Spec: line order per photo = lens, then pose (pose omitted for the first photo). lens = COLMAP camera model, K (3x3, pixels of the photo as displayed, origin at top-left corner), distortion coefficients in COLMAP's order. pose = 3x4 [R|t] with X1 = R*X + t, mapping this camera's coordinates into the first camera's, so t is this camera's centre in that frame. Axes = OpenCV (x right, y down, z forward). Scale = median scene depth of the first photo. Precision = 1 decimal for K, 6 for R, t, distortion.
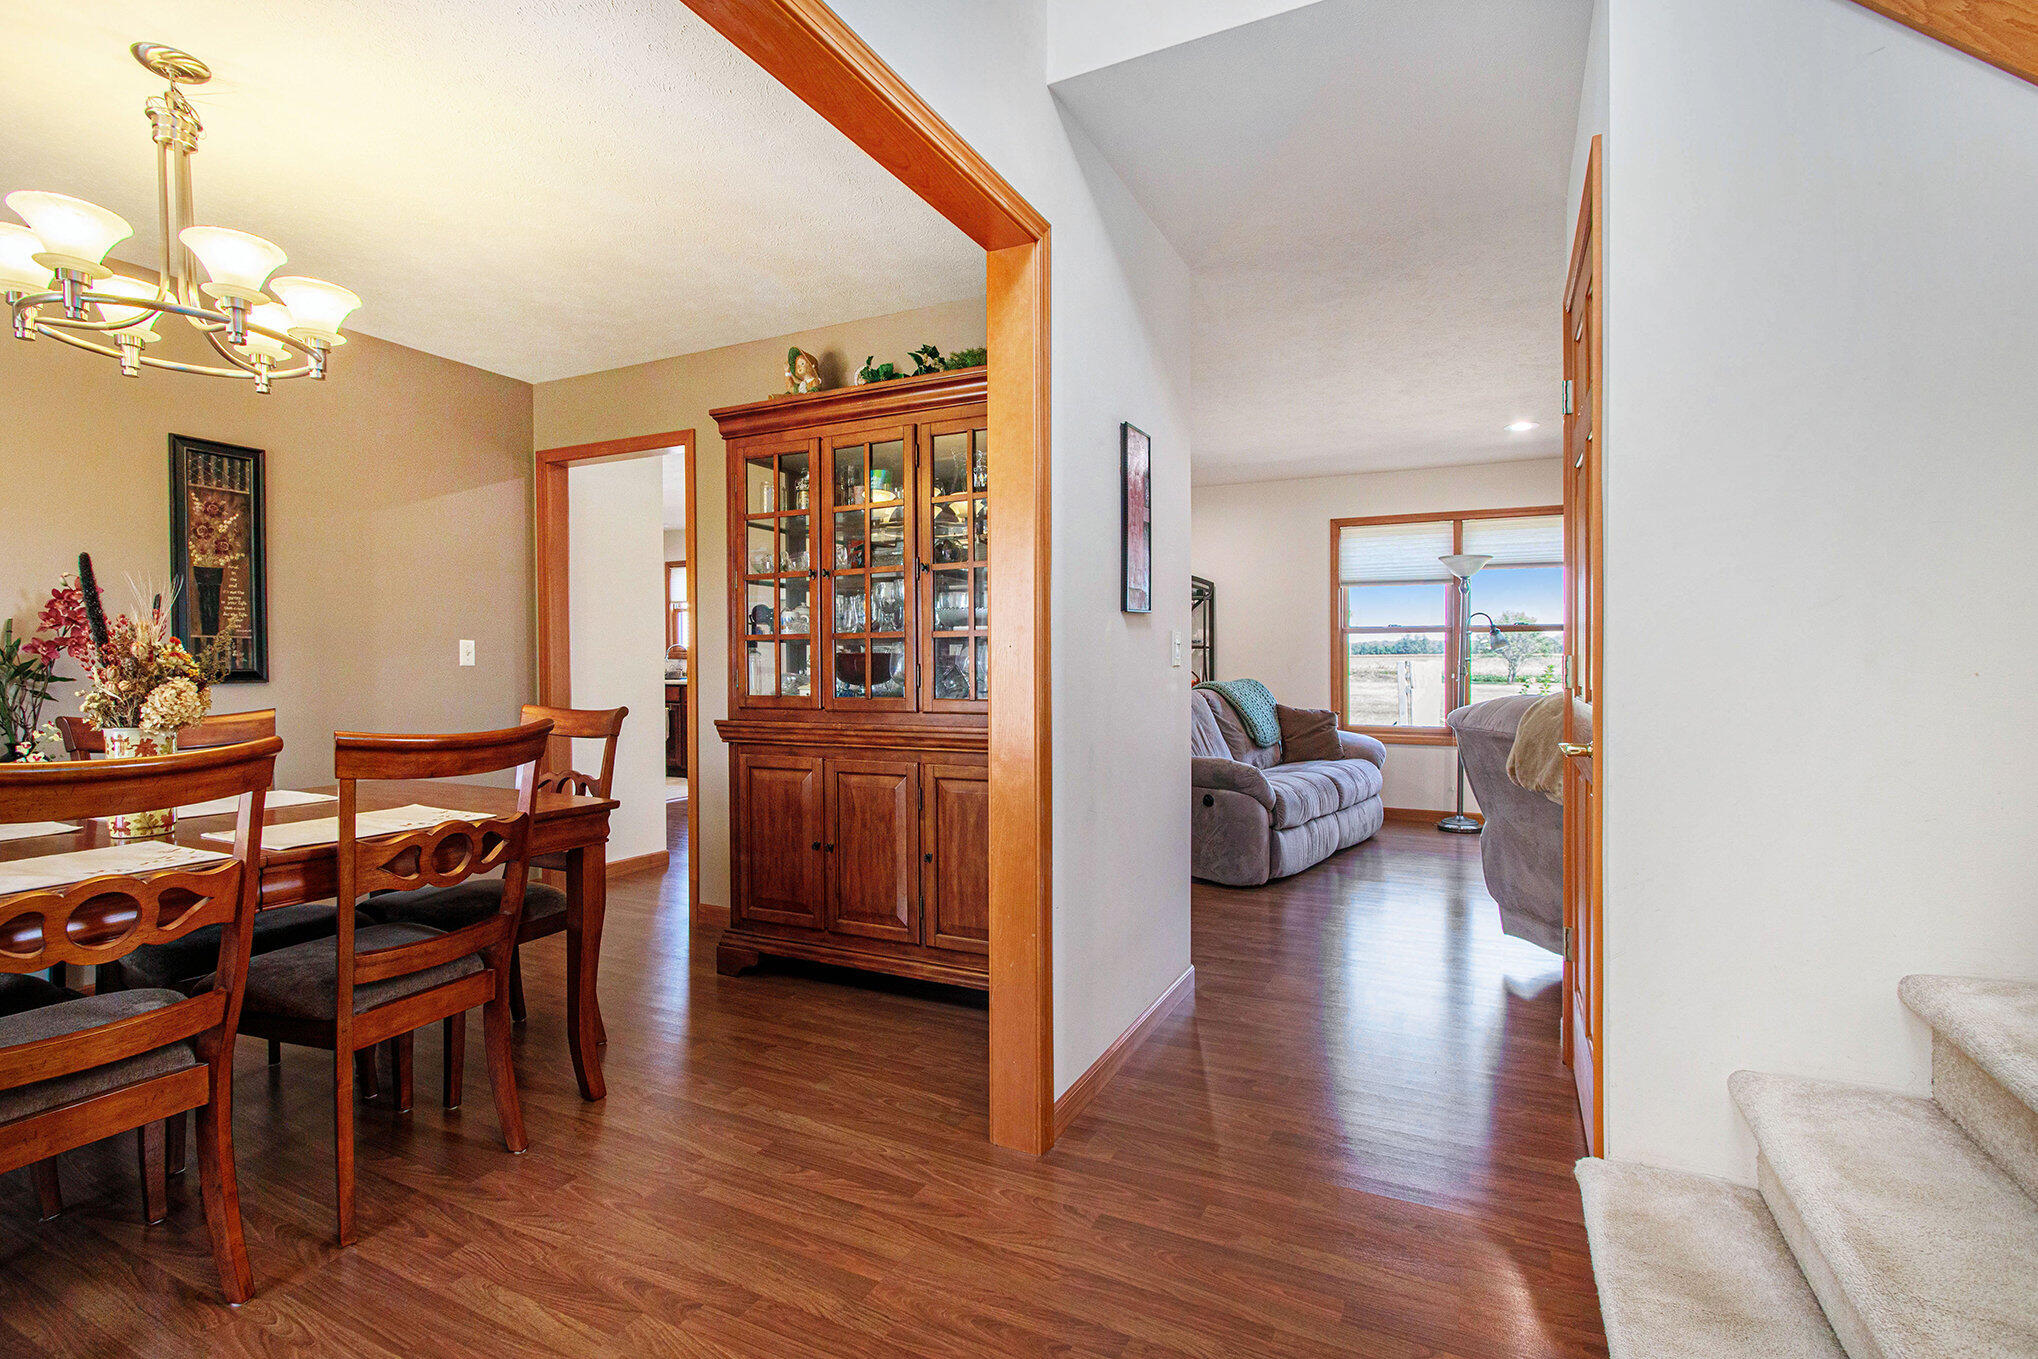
lens RADIAL K [[934.9, 0, 1016.6], [0, 934.9, 683.1], [0, 0, 1]] dist [0.002208, 0.000345]
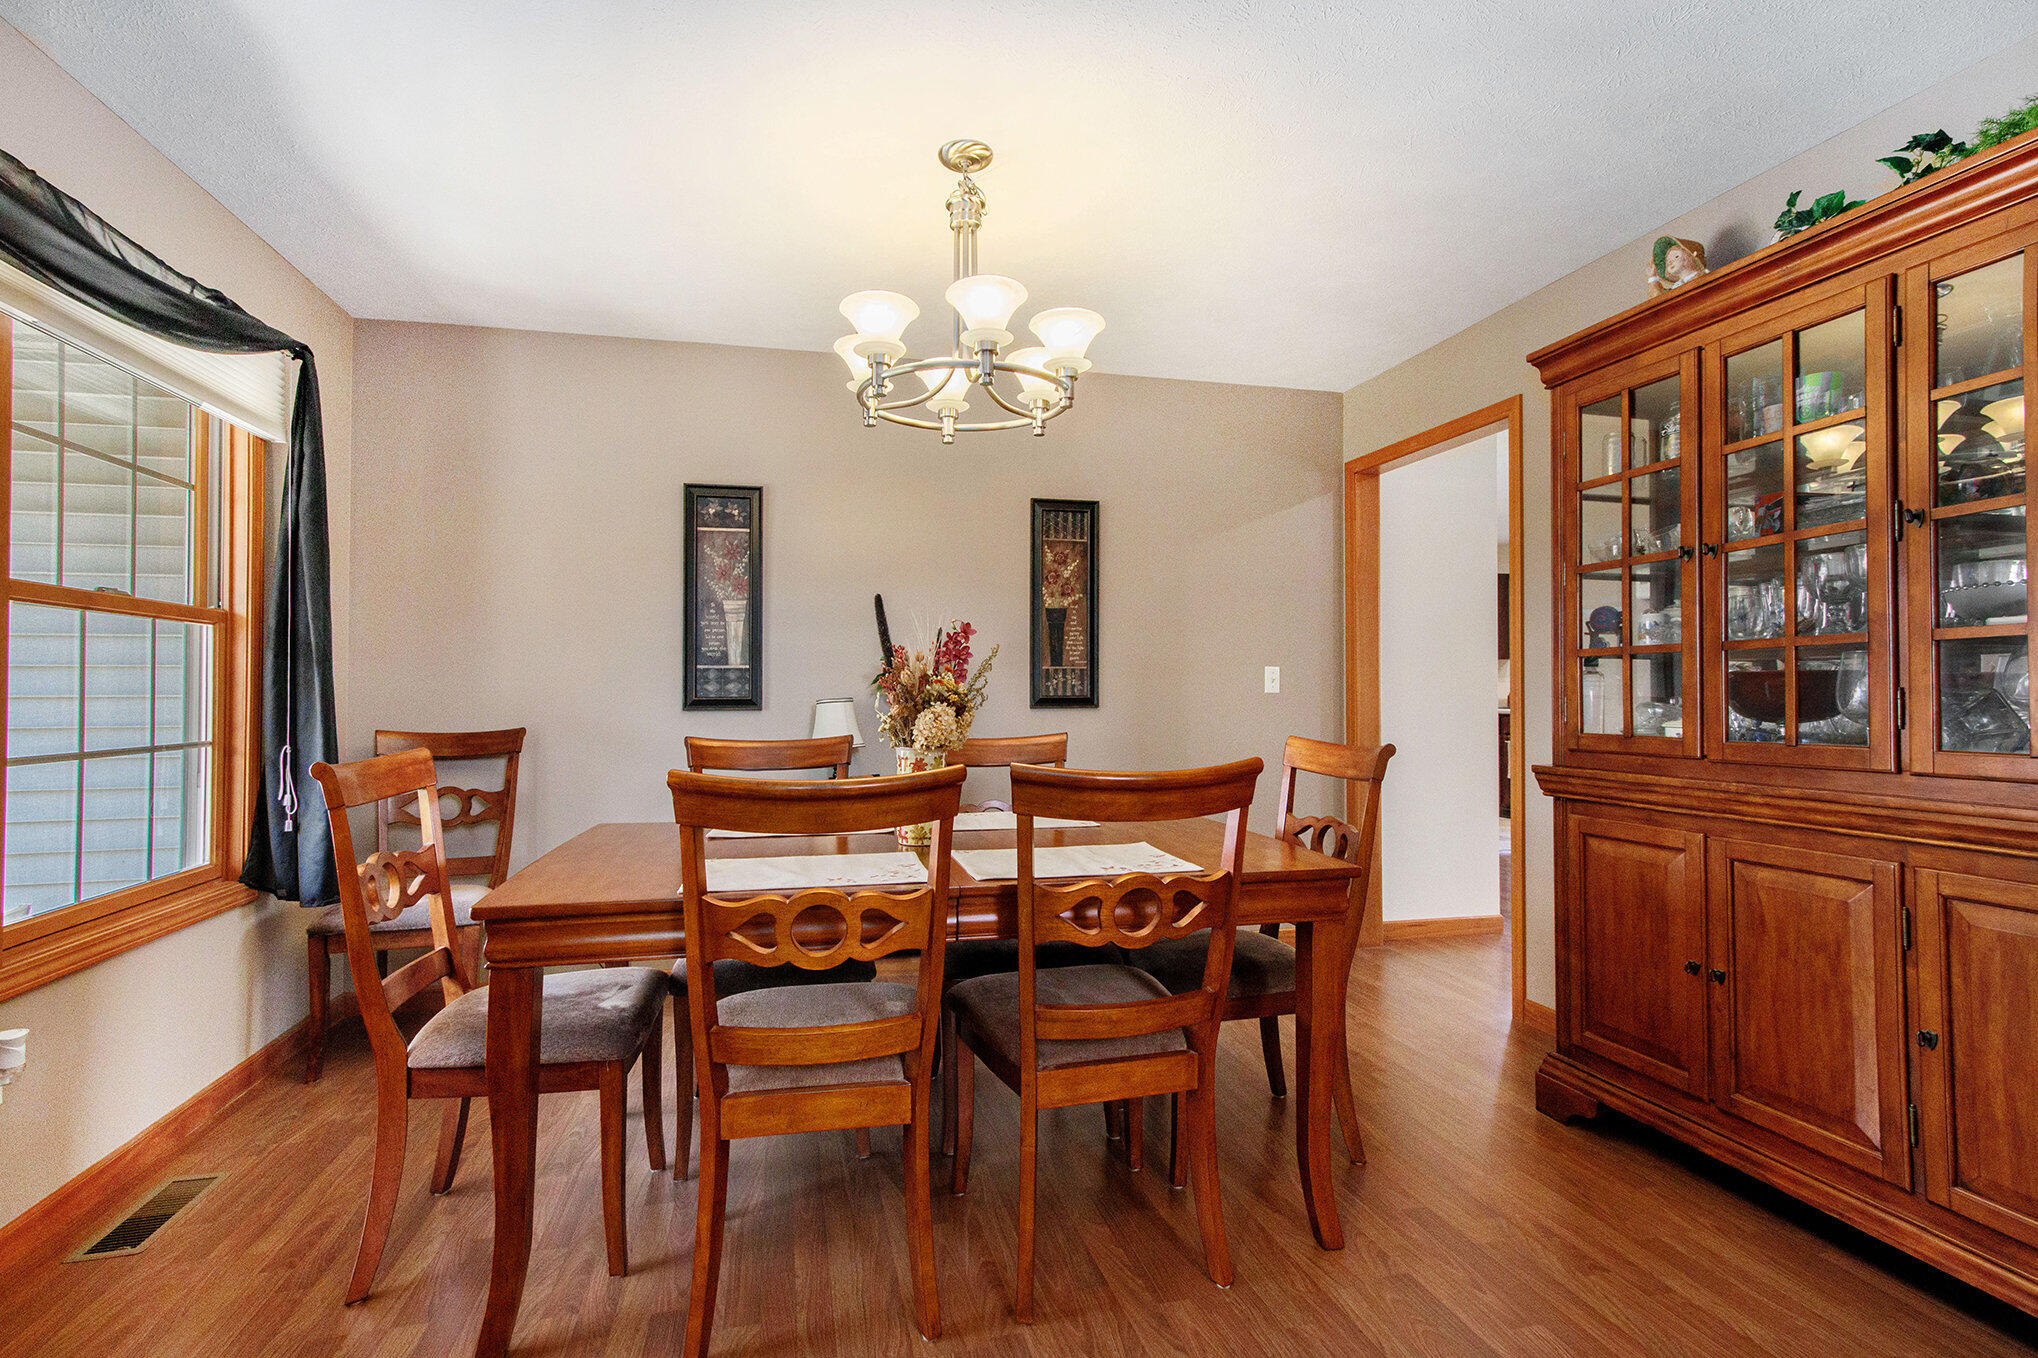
lens RADIAL K [[934.9, 0, 1016.6], [0, 934.9, 682.6], [0, 0, 1]] dist [0.002208, 0.000345]
pose [[0.626106, -0.011579, -0.779652, 0.002199], [-0.013570, 0.999577, -0.025742, -0.001627], [0.779620, 0.026697, 0.625683, 0.219450]]
